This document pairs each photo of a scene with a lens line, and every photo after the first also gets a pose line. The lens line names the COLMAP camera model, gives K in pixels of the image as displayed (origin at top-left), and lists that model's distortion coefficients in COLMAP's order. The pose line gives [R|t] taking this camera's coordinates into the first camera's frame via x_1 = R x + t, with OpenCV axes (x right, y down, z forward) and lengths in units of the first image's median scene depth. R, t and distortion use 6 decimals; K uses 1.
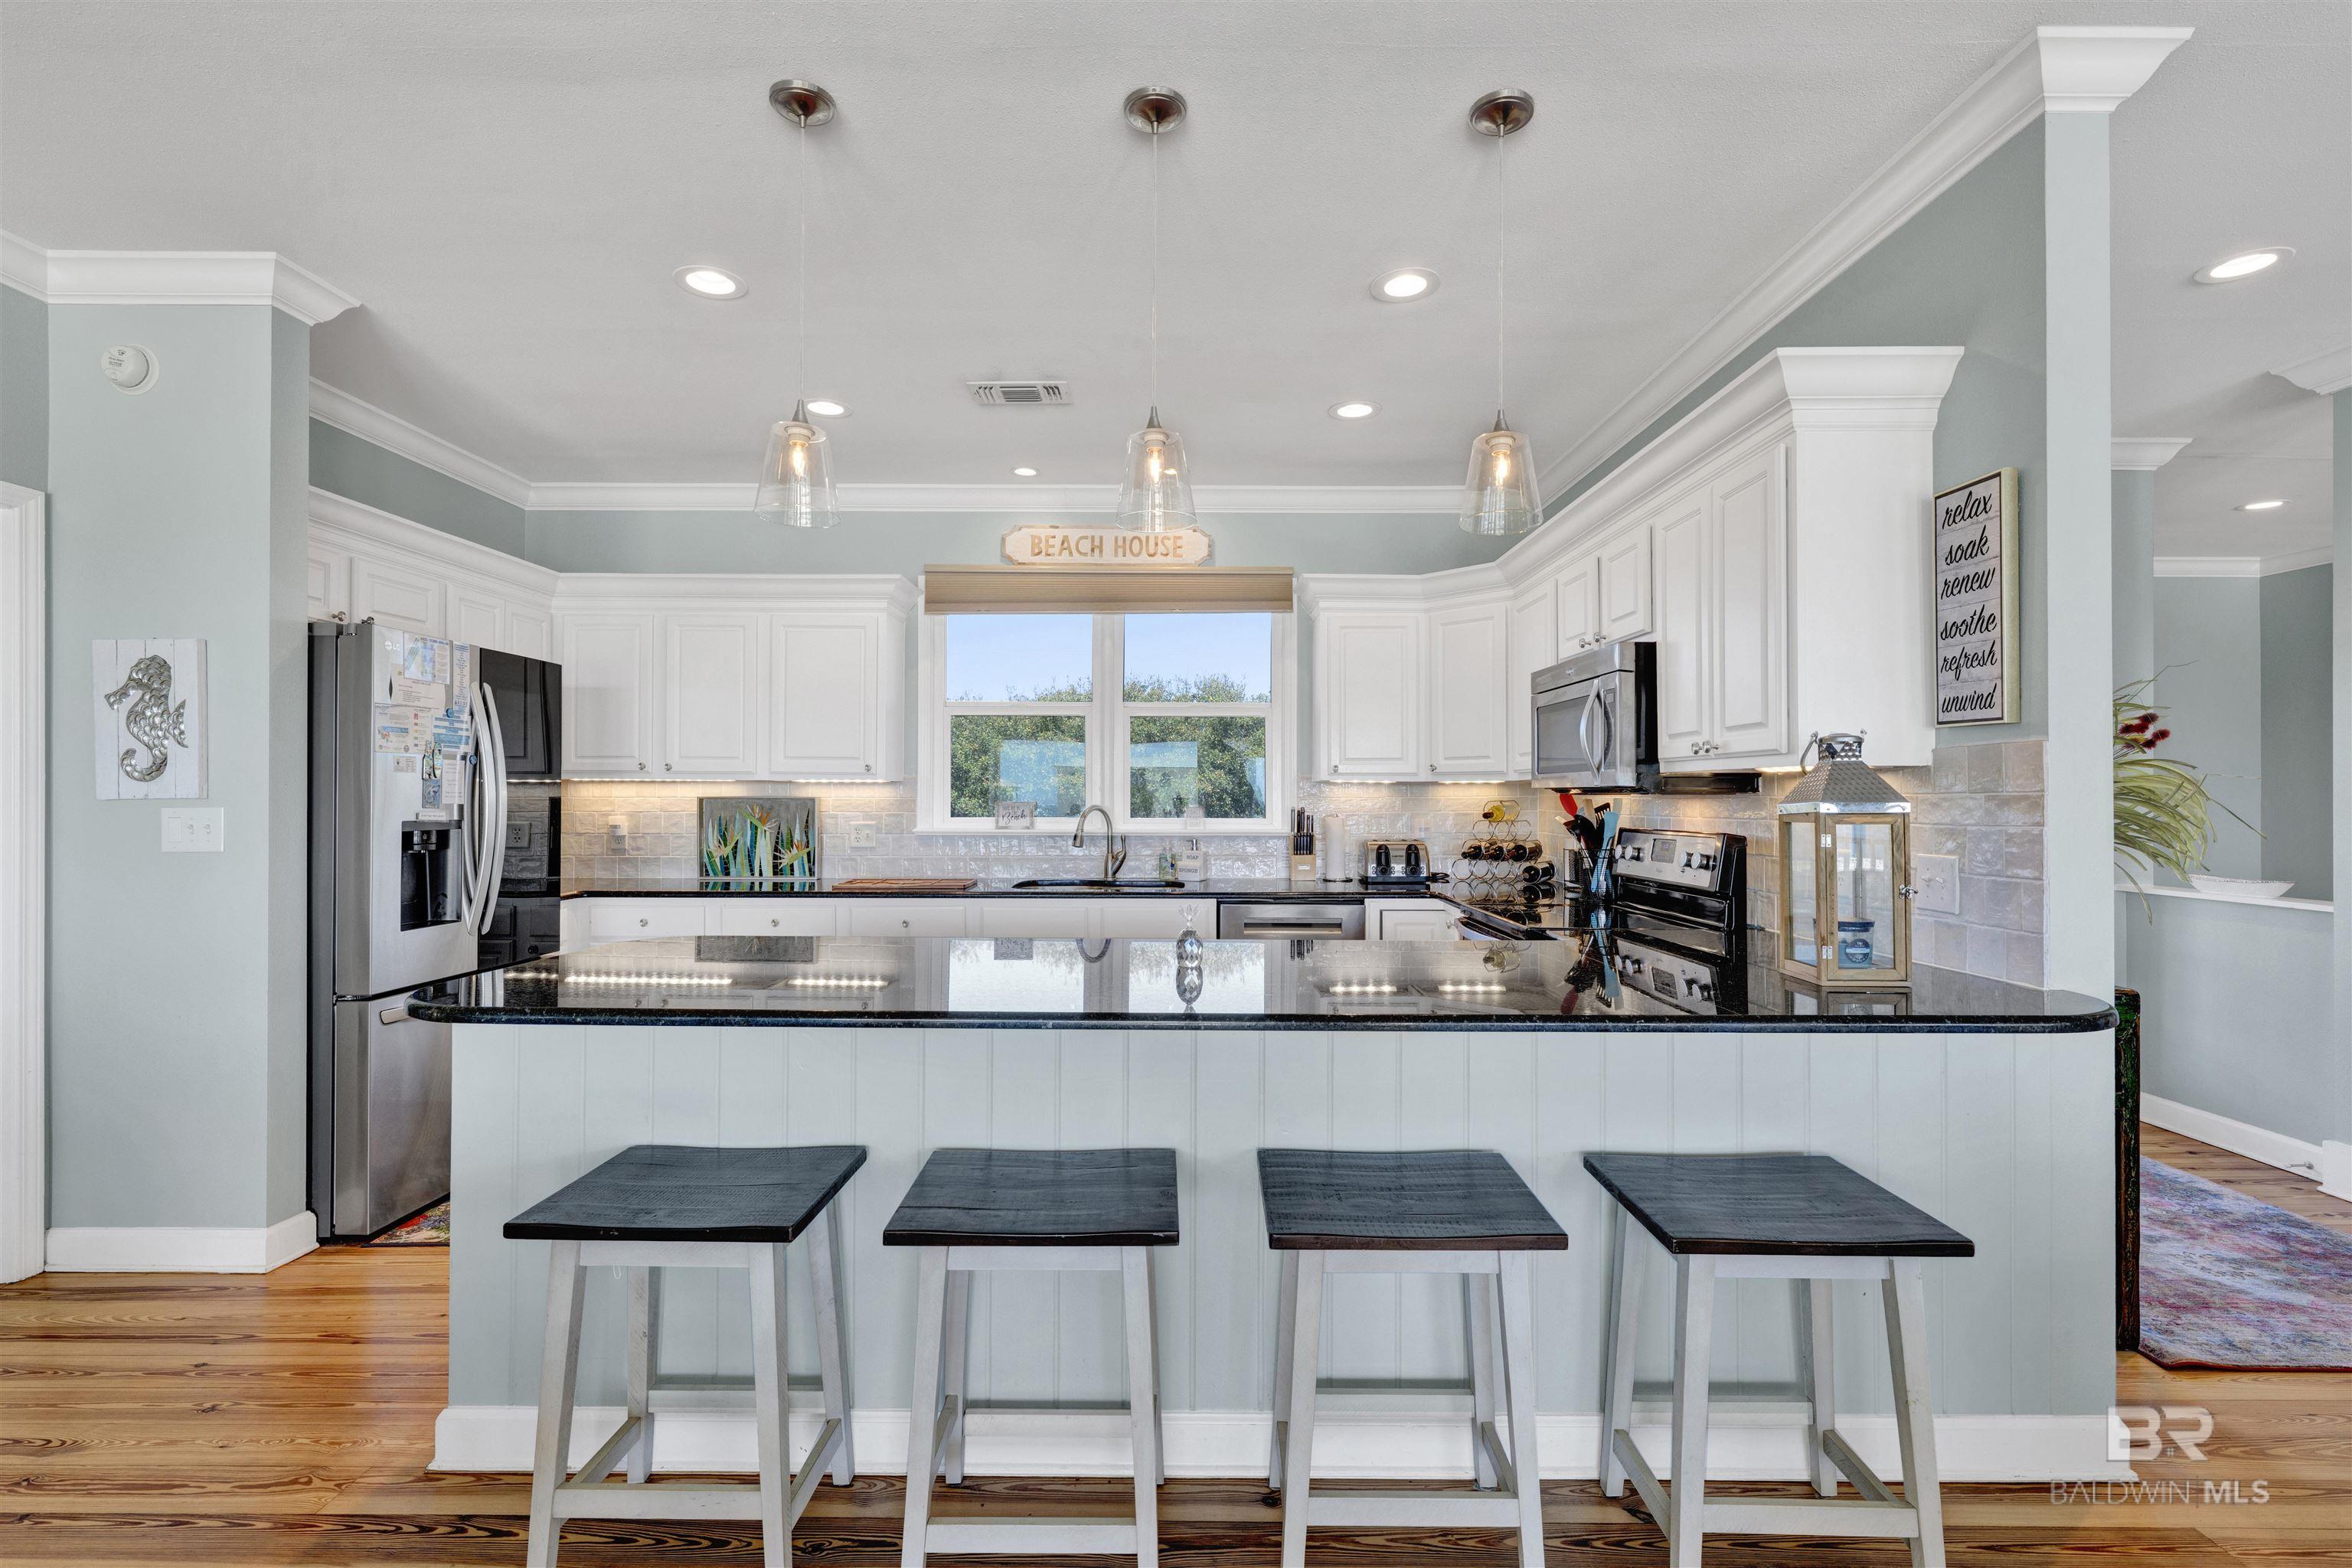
lens RADIAL K [[1035.5, 0, 1181.9], [0, 1035.5, 793.8], [0, 0, 1]] dist [-0.001164, 0.000360]
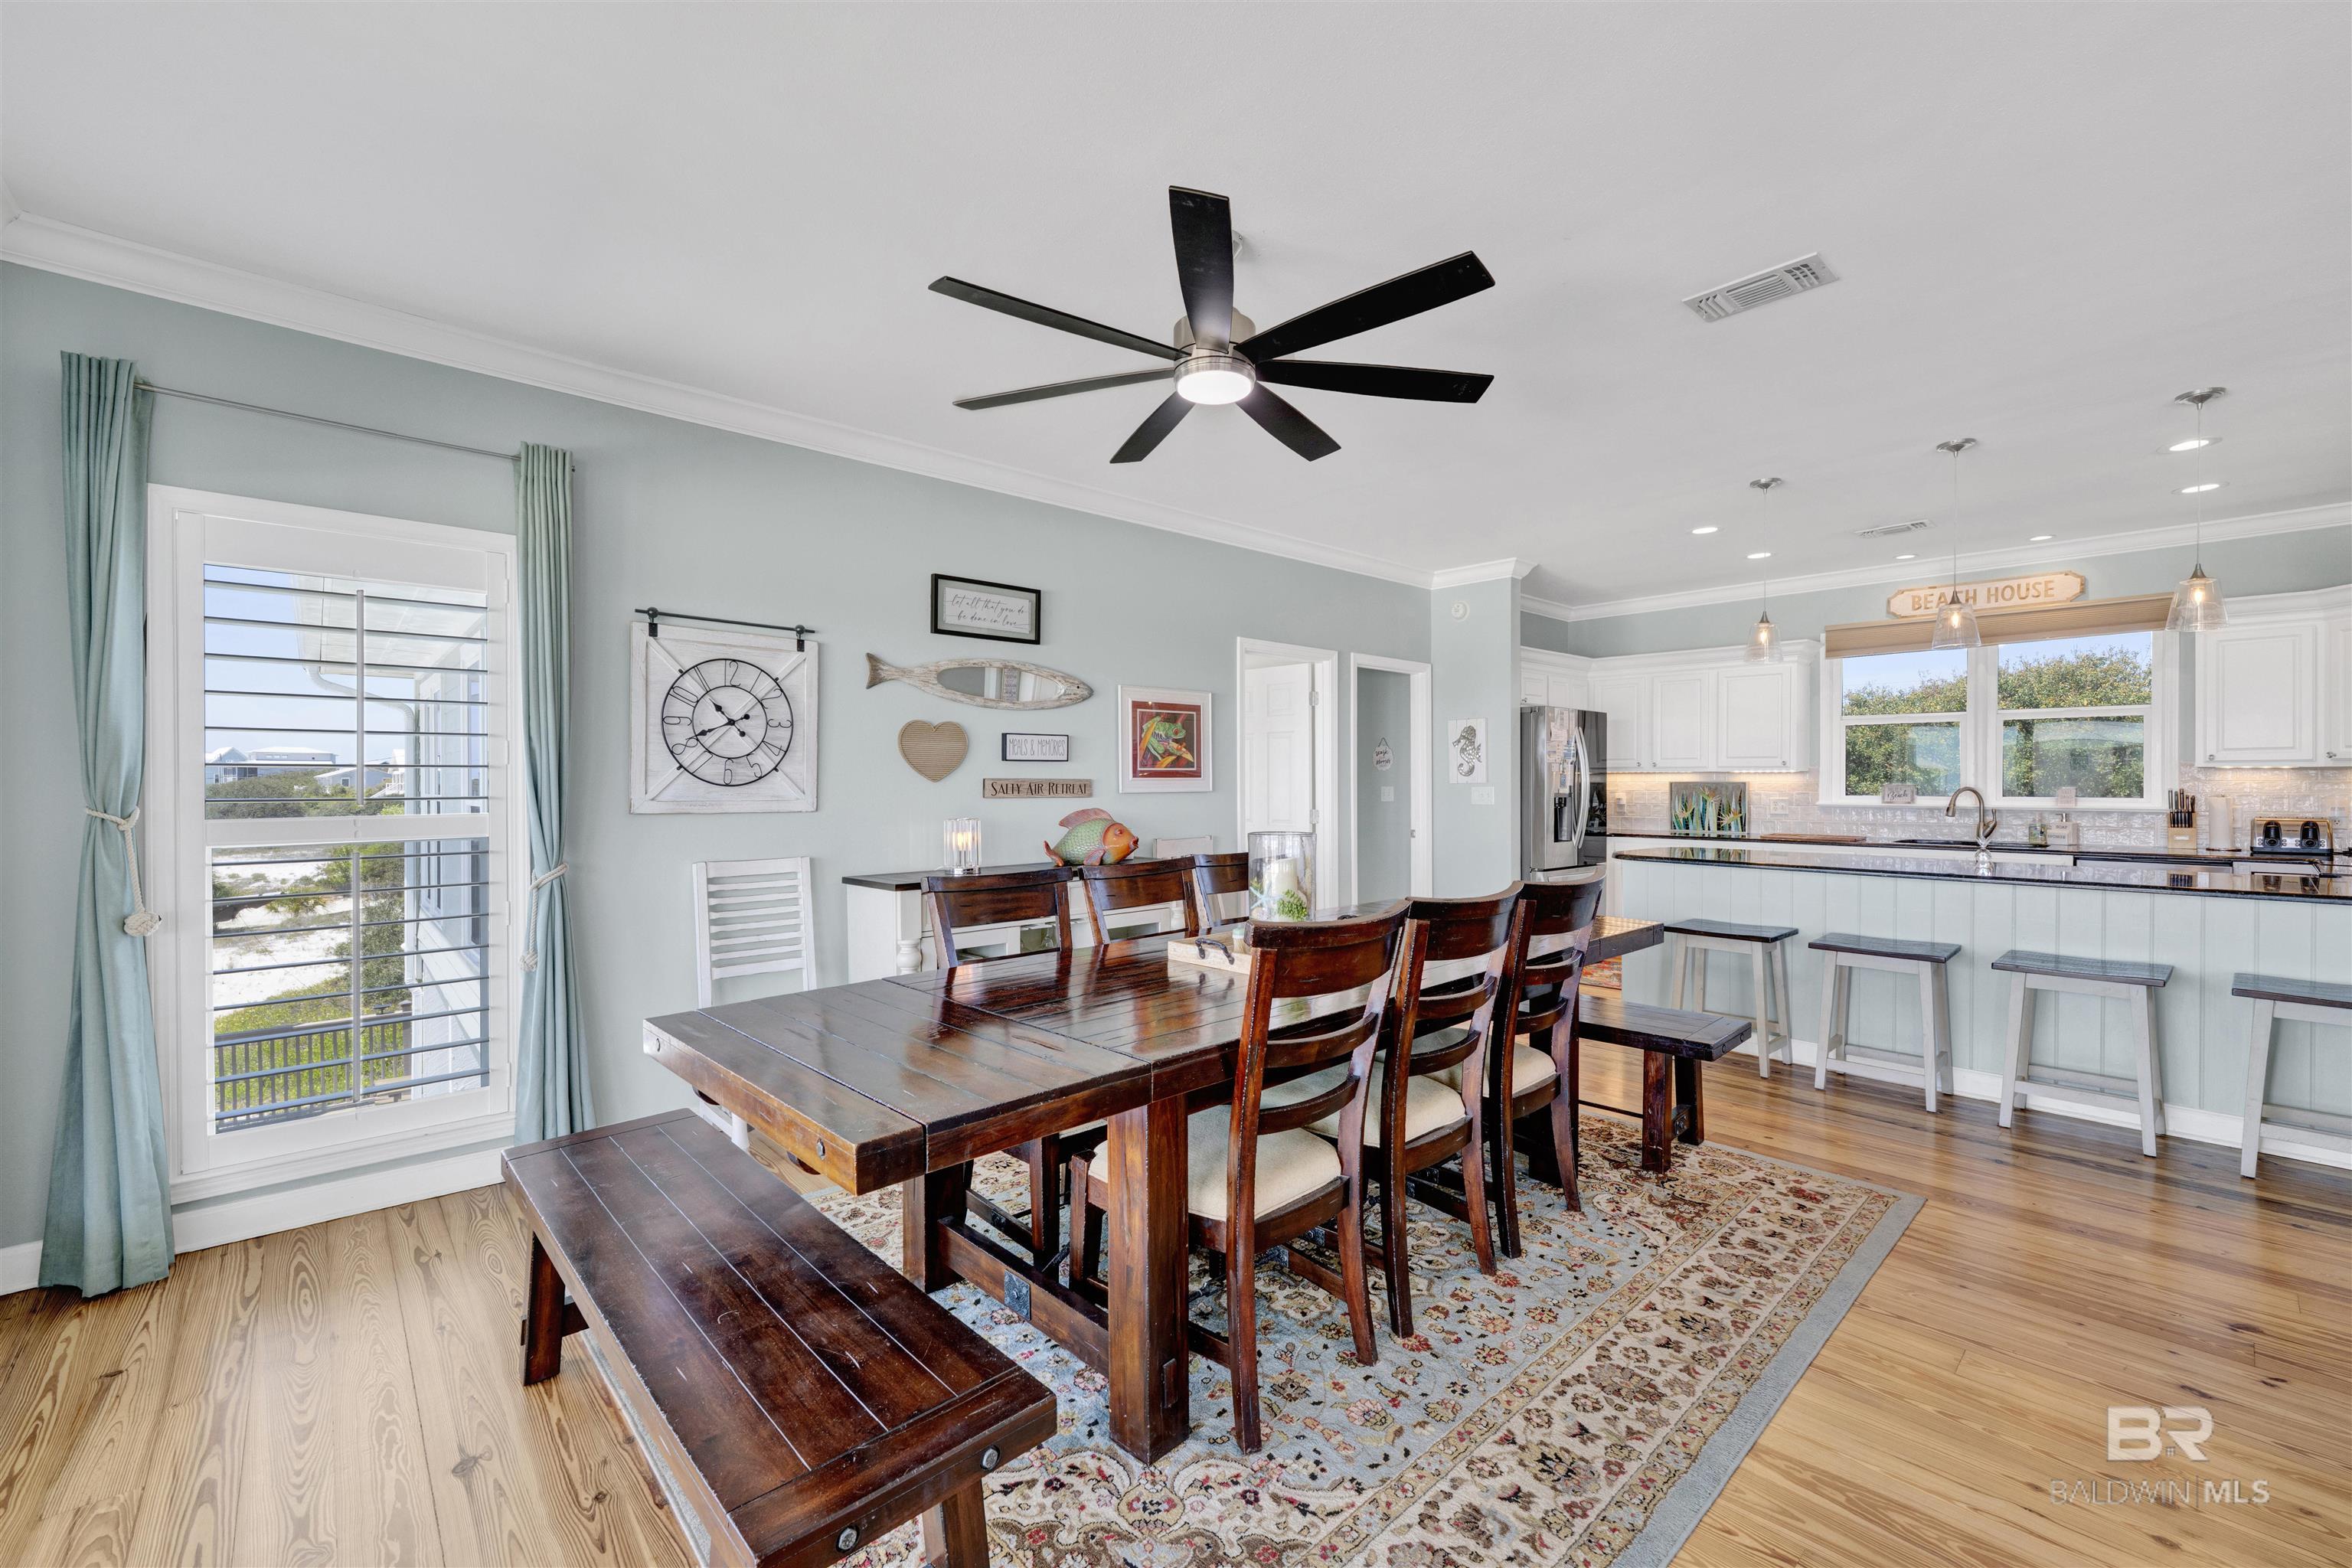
lens RADIAL K [[990.1, 0, 1192.1], [0, 990.1, 791.5], [0, 0, 1]] dist [0.000342, 0.000239]
pose [[0.687987, 0.003789, -0.725713, 0.163065], [0.005130, 0.999936, 0.010084, -0.001442], [0.725705, -0.010660, 0.687924, -0.658757]]
